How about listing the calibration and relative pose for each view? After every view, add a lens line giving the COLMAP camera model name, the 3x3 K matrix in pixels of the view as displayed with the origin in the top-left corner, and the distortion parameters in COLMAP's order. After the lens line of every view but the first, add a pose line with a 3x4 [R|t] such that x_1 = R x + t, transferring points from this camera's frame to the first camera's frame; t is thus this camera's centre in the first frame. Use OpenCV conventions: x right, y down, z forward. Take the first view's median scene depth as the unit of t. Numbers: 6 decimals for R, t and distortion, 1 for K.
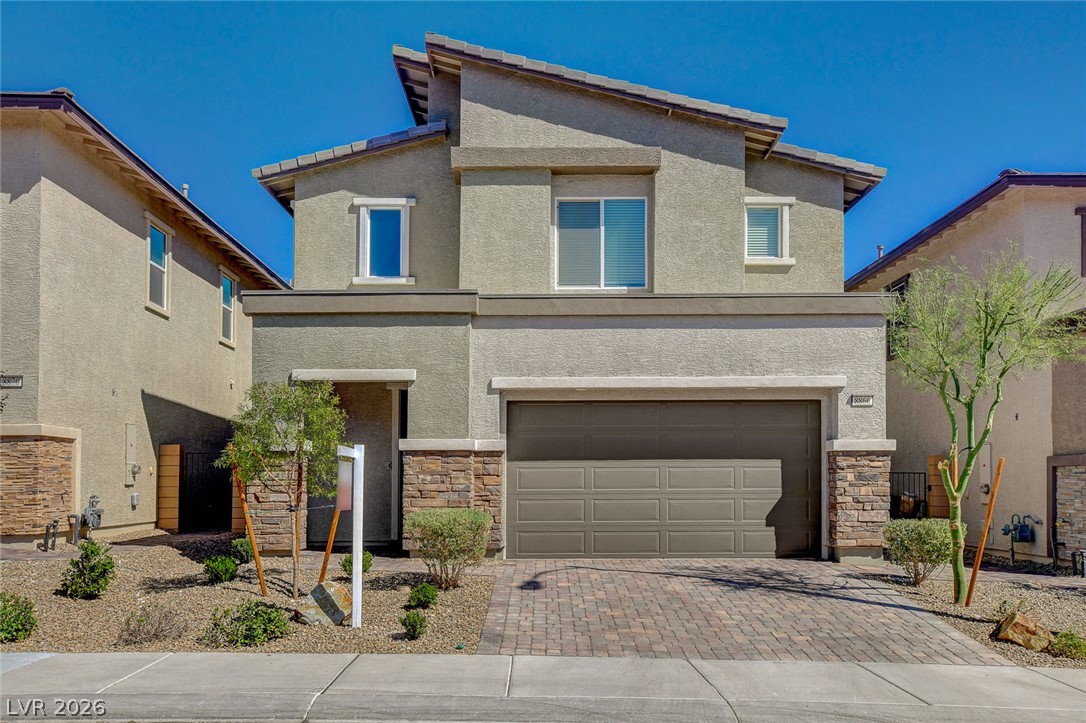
lens RADIAL K [[892.2, 0, 538.4], [0, 892.2, 448.1], [0, 0, 1]] dist [0.062974, -0.000584]
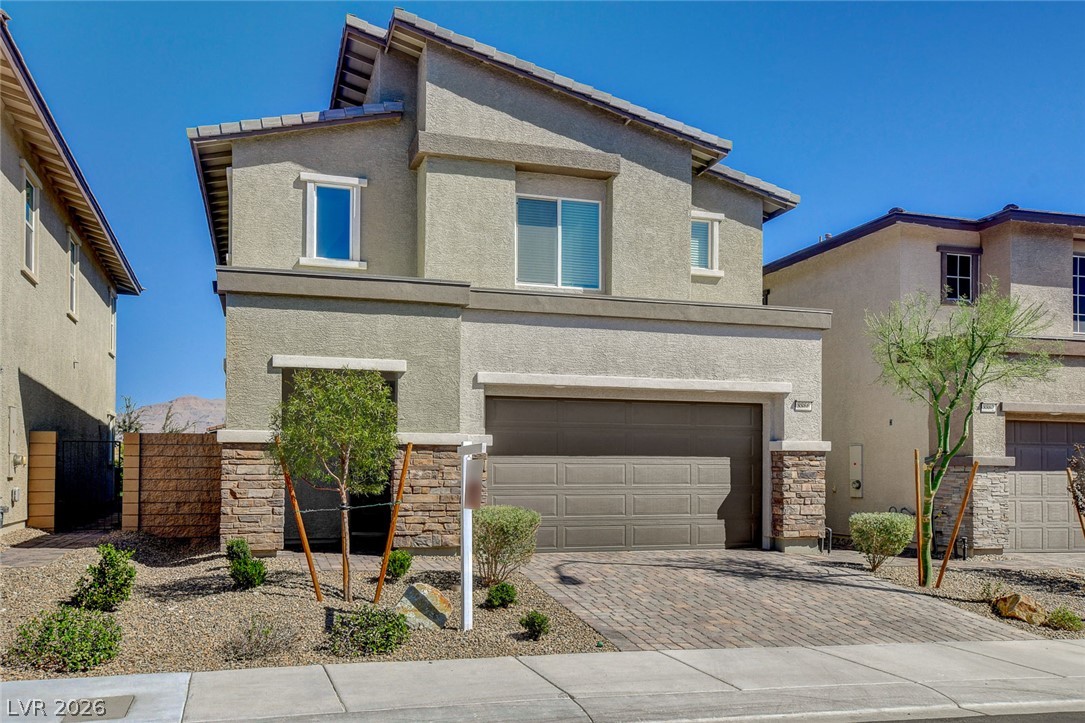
lens RADIAL K [[891.4, 0, 537.9], [0, 891.4, 448.0], [0, 0, 1]] dist [0.062974, -0.000584]
pose [[0.958765, 0.014571, 0.283827, -0.243527], [-0.017642, 0.999810, 0.008267, -0.003703], [-0.283653, -0.012934, 0.958840, 0.030952]]
